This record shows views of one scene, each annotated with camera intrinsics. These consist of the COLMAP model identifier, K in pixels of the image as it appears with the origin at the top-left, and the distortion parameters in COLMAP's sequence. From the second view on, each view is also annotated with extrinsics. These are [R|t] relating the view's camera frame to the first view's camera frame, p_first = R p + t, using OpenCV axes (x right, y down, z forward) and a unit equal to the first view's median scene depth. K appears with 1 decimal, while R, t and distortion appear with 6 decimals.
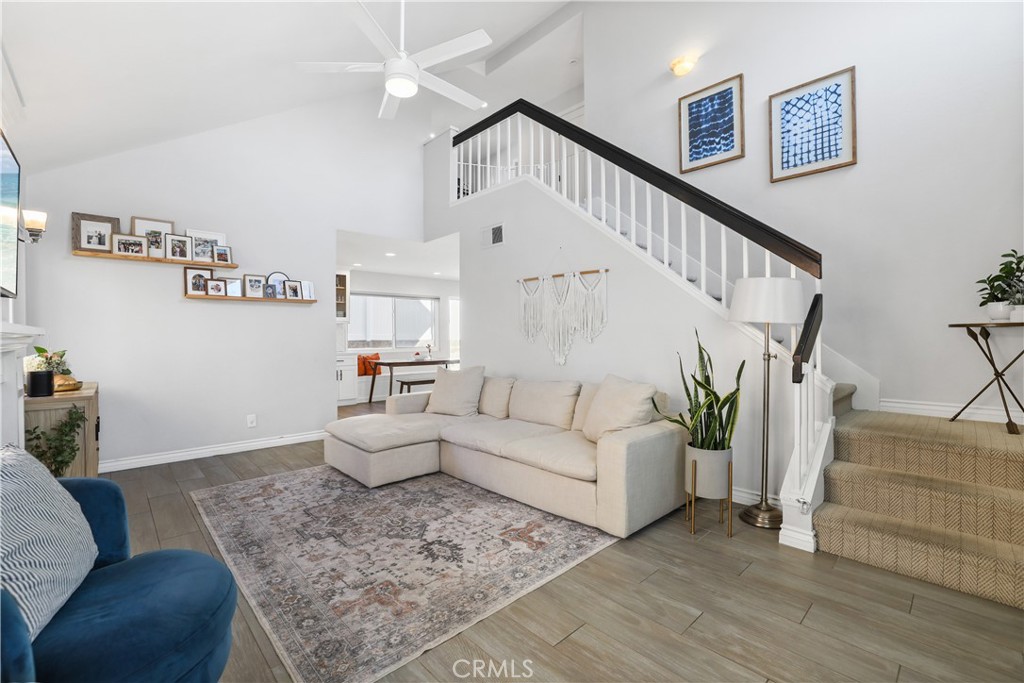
lens RADIAL K [[443.6, 0, 508.6], [0, 443.6, 336.4], [0, 0, 1]] dist [-0.049052, 0.017685]
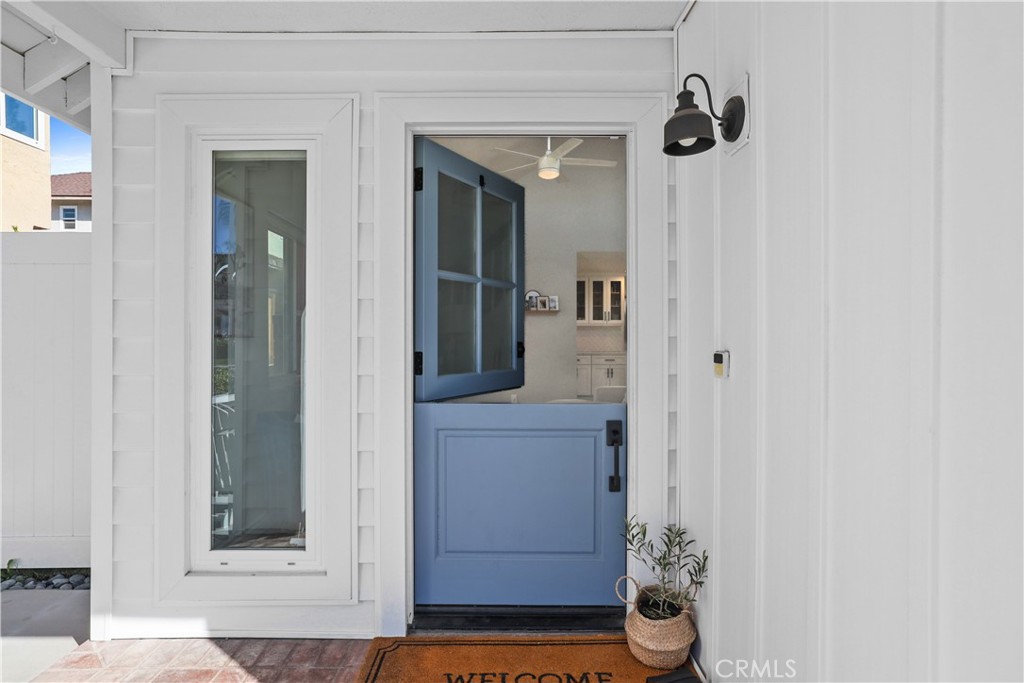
lens RADIAL K [[544.4, 0, 512.0], [0, 544.4, 341.5], [0, 0, 1]] dist [-0.000374, -0.000013]
pose [[0.739998, 0.010635, -0.672525, 0.886813], [-0.002795, 0.999915, 0.012737, -0.018403], [0.672604, -0.007546, 0.739964, -0.451166]]
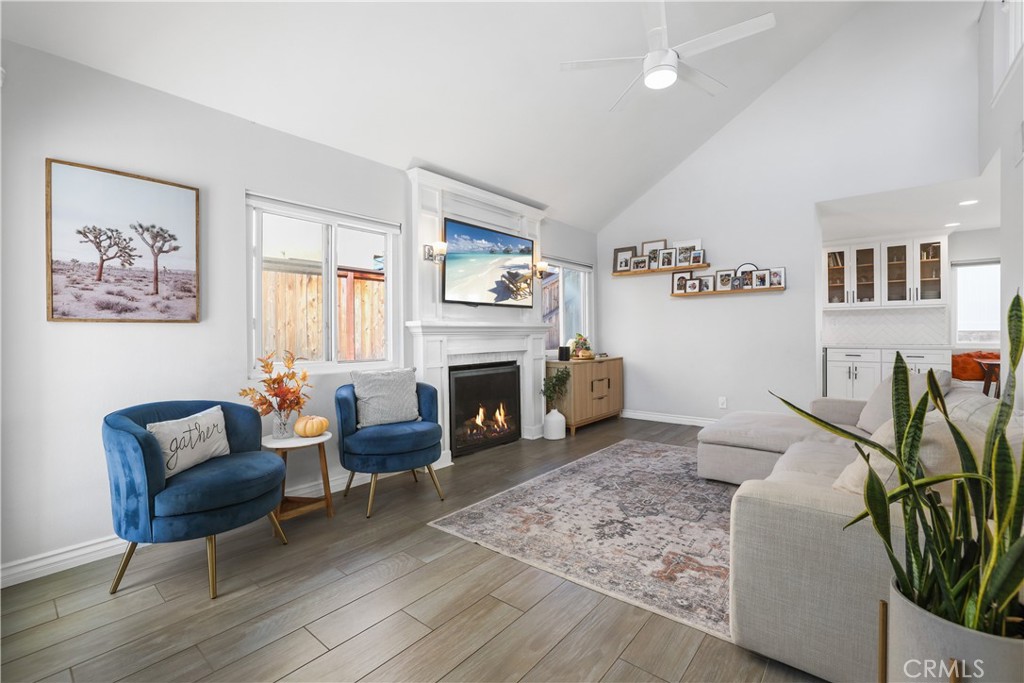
lens RADIAL K [[443.6, 0, 508.6], [0, 443.6, 336.4], [0, 0, 1]] dist [-0.049052, 0.017685]
pose [[0.125905, 0.012743, -0.991960, 0.684316], [0.008995, 0.999862, 0.013986, 0.008092], [0.992001, -0.010684, 0.125773, 0.500281]]
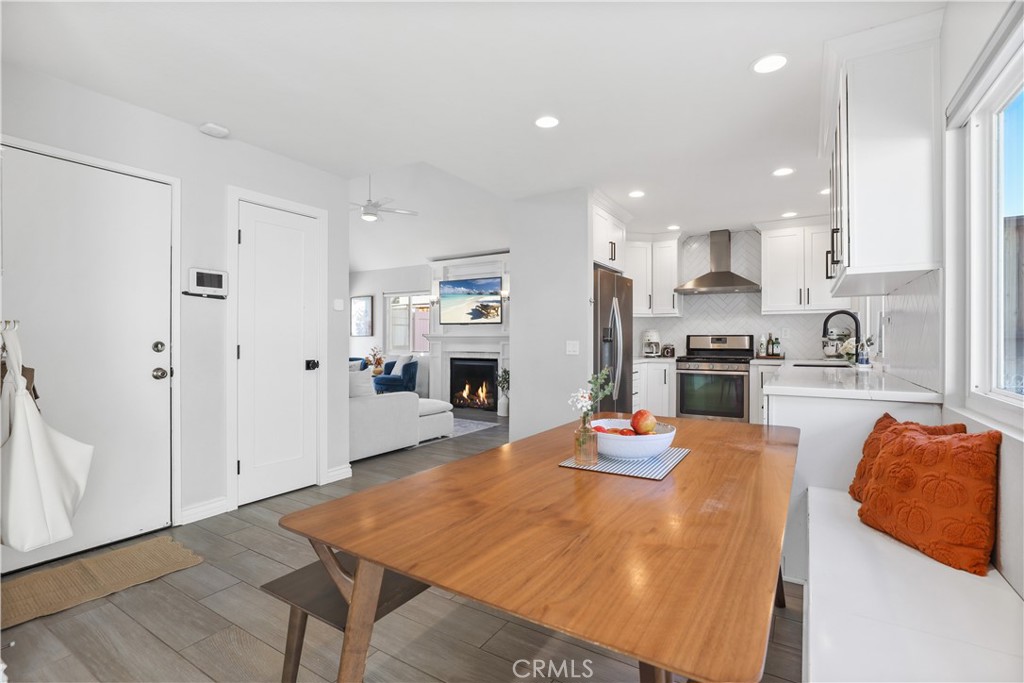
lens RADIAL K [[477.3, 0, 513.7], [0, 477.3, 338.7], [0, 0, 1]] dist [-0.028540, 0.000026]
pose [[-0.963706, 0.005246, -0.266916, -0.291323], [0.005939, 0.999981, -0.001787, 0.014273], [0.266901, -0.003307, -0.963718, 3.219744]]
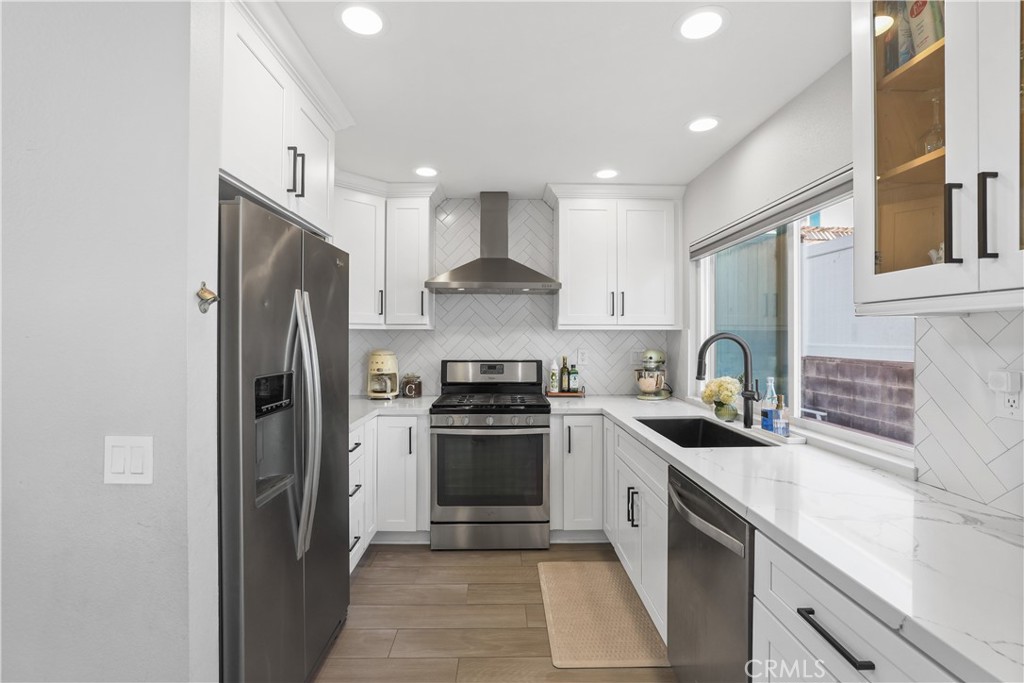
lens RADIAL K [[471.2, 0, 509.7], [0, 471.2, 336.1], [0, 0, 1]] dist [-0.045816, 0.022595]
pose [[-0.668004, 0.004655, -0.744143, -0.757451], [0.005411, 0.999984, 0.001398, -0.061889], [0.744138, -0.003093, -0.668019, 2.407662]]
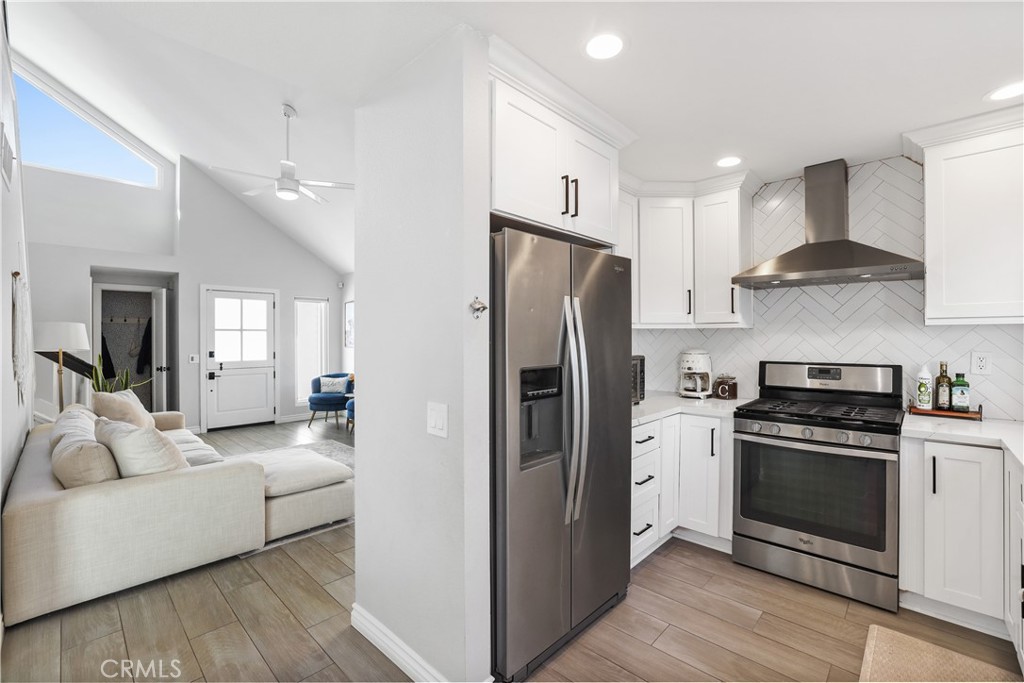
lens RADIAL K [[443.6, 0, 508.6], [0, 443.6, 336.4], [0, 0, 1]] dist [-0.049052, 0.017685]
pose [[-0.998367, 0.009487, -0.056335, -0.889520], [0.009684, 0.999948, -0.003219, -0.059971], [0.056301, -0.003759, -0.998407, 2.466200]]
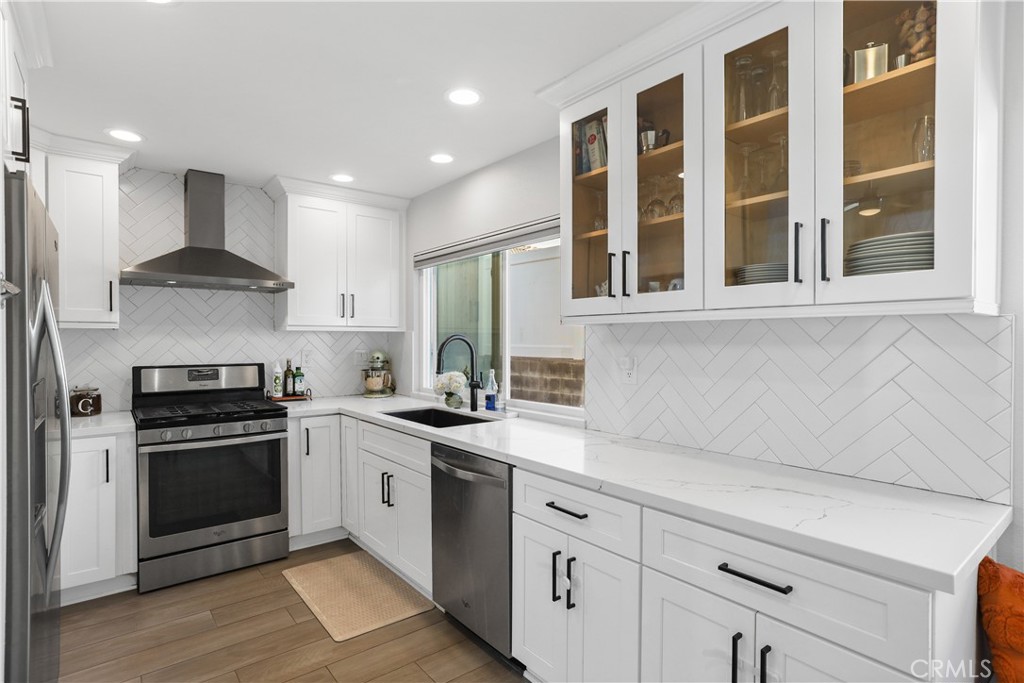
lens RADIAL K [[522.3, 0, 511.0], [0, 522.3, 344.2], [0, 0, 1]] dist [-0.017555, 0.001262]
pose [[-0.078468, 0.016378, -0.996782, -0.525537], [0.001964, 0.999866, 0.016274, -0.062301], [0.996915, -0.000680, -0.078489, 2.345731]]
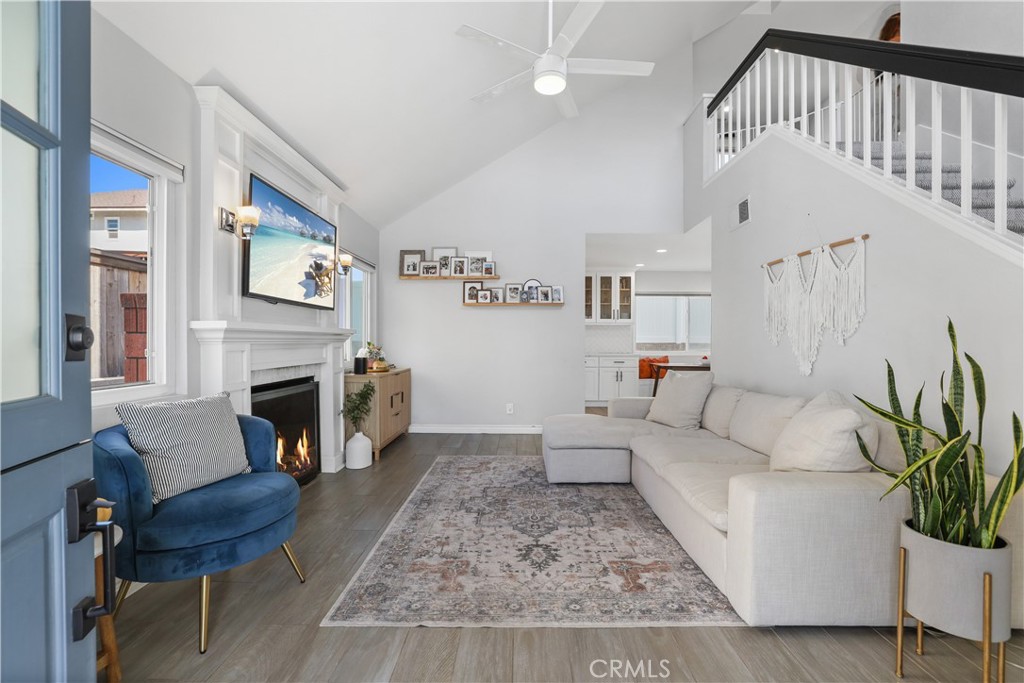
lens RADIAL K [[453.4, 0, 510.7], [0, 453.4, 343.1], [0, 0, 1]] dist [-0.054332, 0.027392]
pose [[0.720659, 0.011653, -0.693192, 0.387106], [-0.007416, 0.999931, 0.009100, 0.010114], [0.693250, -0.001417, 0.720696, 0.196680]]
